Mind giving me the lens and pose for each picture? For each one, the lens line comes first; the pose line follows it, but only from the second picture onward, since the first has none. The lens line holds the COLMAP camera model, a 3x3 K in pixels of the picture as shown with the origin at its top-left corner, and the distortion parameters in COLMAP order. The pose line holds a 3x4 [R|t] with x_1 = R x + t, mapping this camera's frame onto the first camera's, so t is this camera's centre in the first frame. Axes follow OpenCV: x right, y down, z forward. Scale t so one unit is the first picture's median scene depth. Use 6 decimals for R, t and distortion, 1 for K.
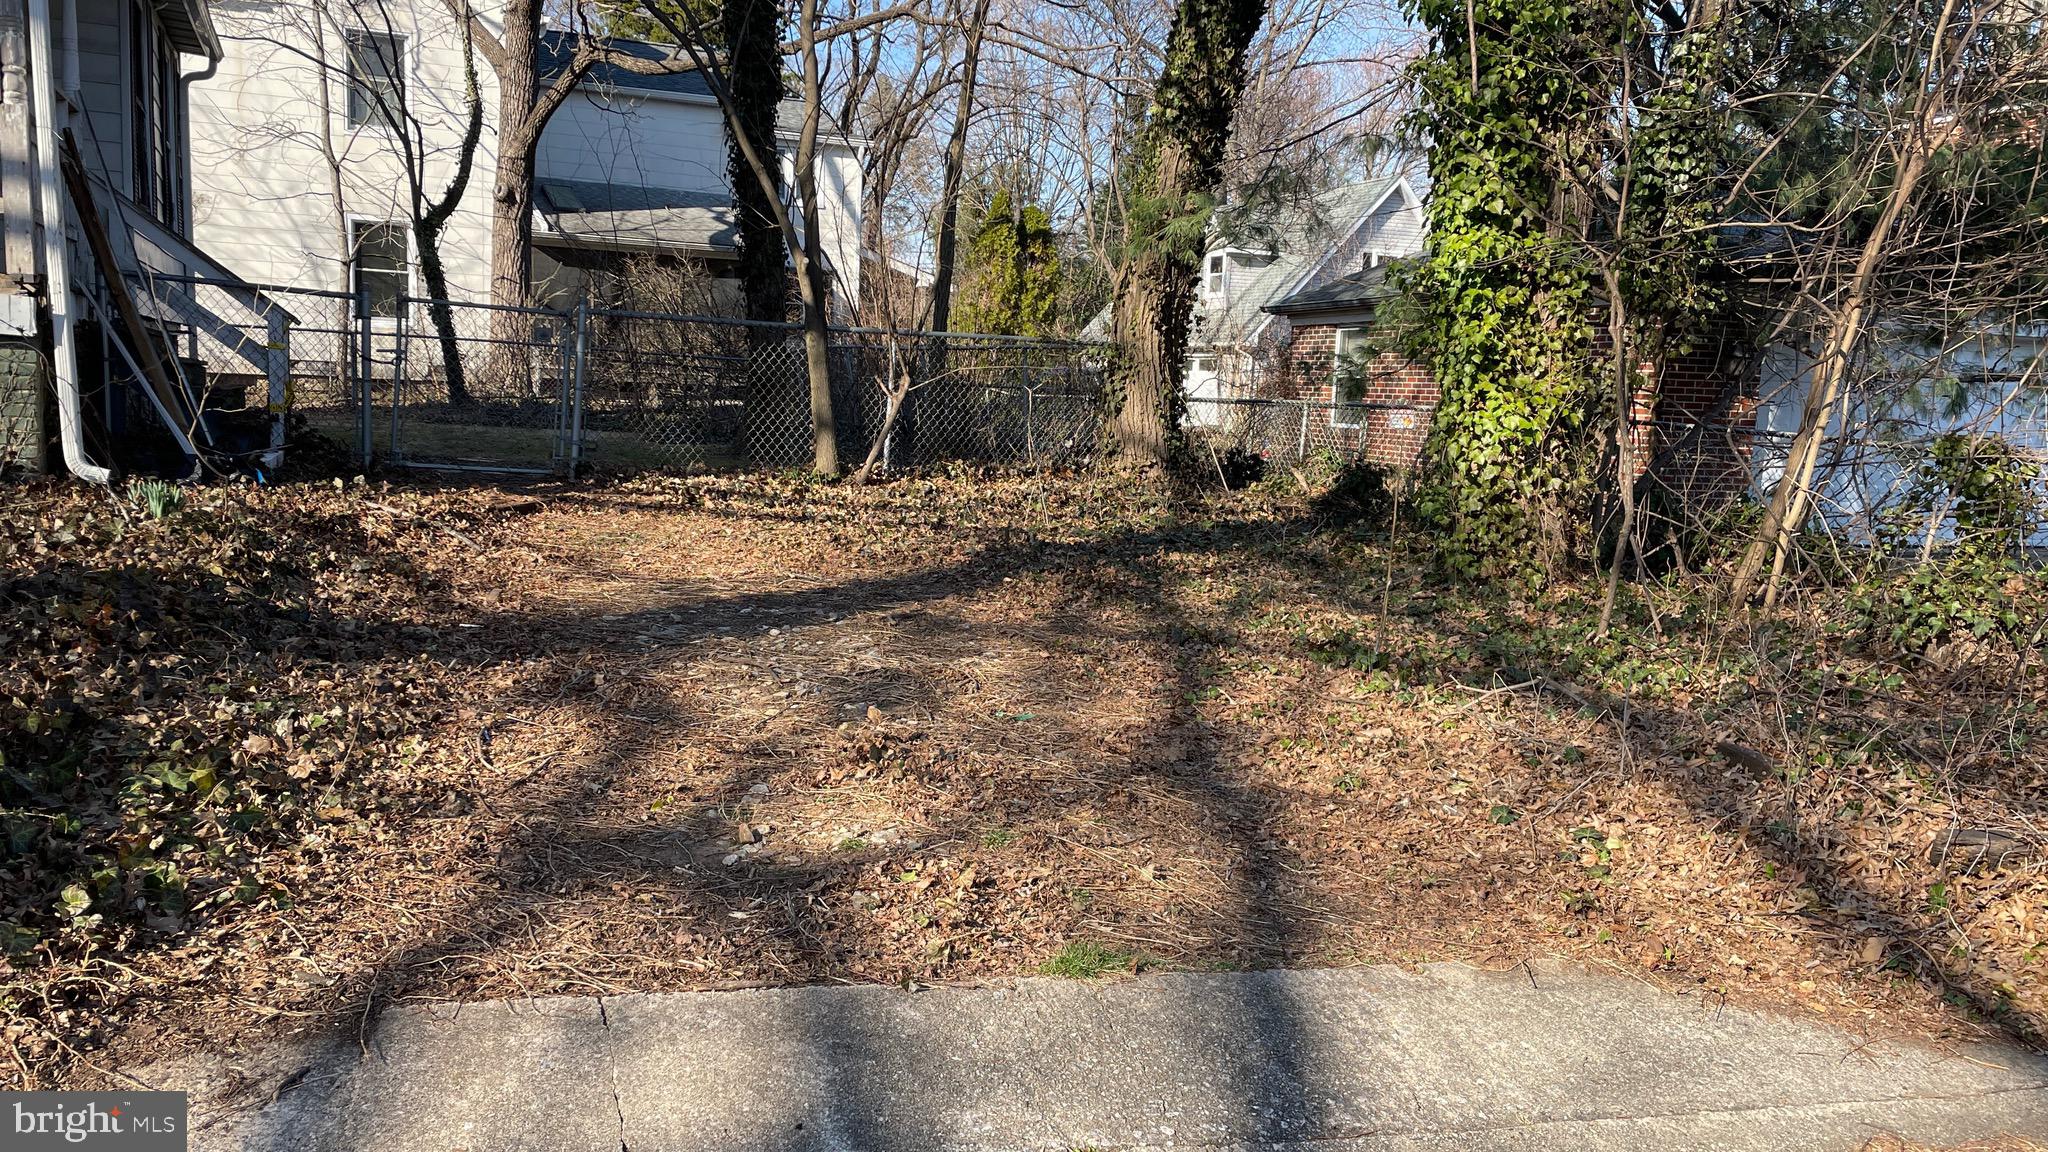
lens RADIAL K [[1548.7, 0, 1025.9], [0, 1548.7, 566.1], [0, 0, 1]] dist [0.129616, -0.159701]
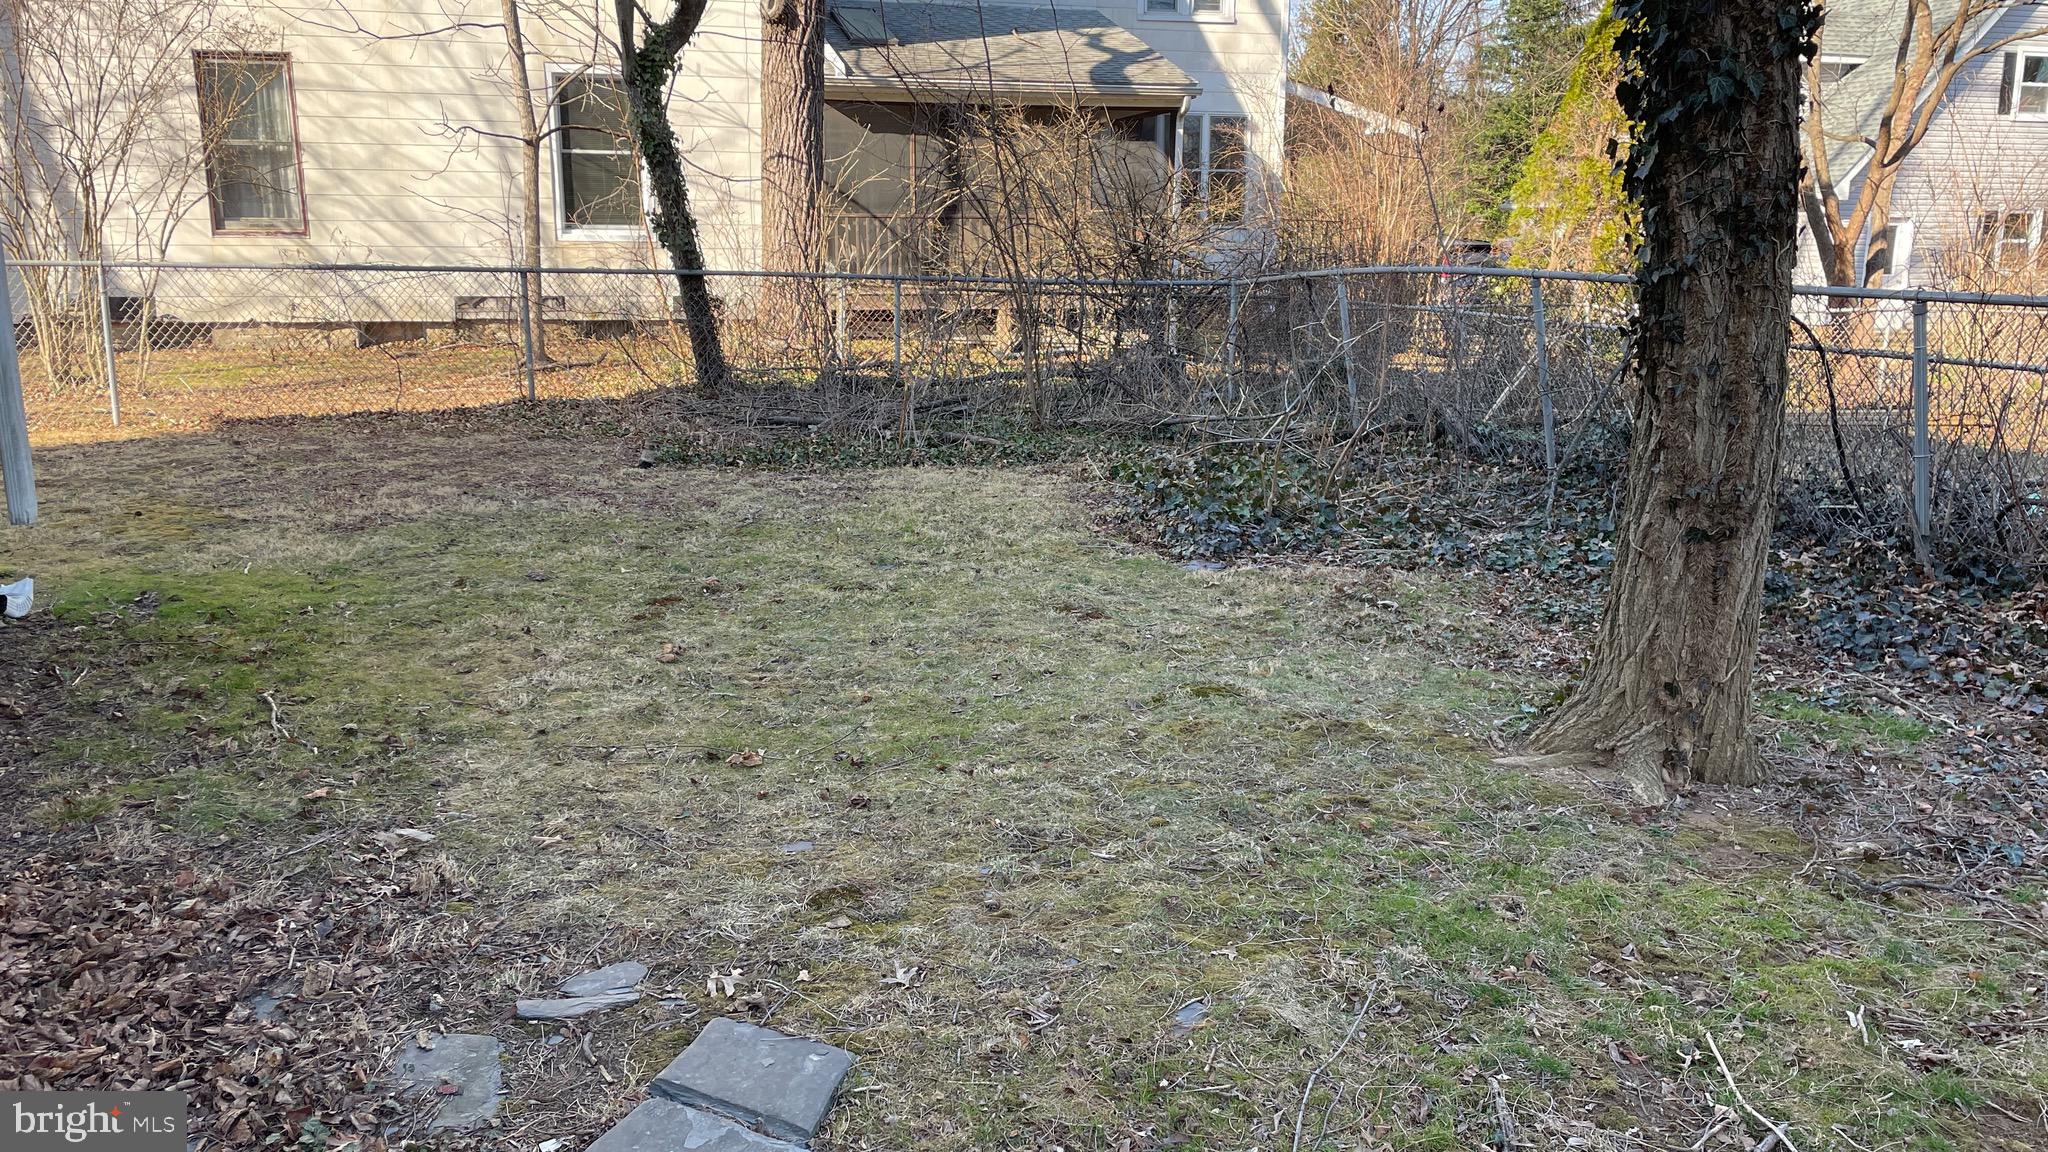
lens RADIAL K [[1548.7, 0, 1025.9], [0, 1548.7, 566.1], [0, 0, 1]] dist [0.129616, -0.159701]
pose [[0.986020, 0.002084, -0.166614, -0.136571], [0.012572, 0.996142, 0.086855, -0.076291], [0.166152, -0.087735, 0.982189, 0.404422]]
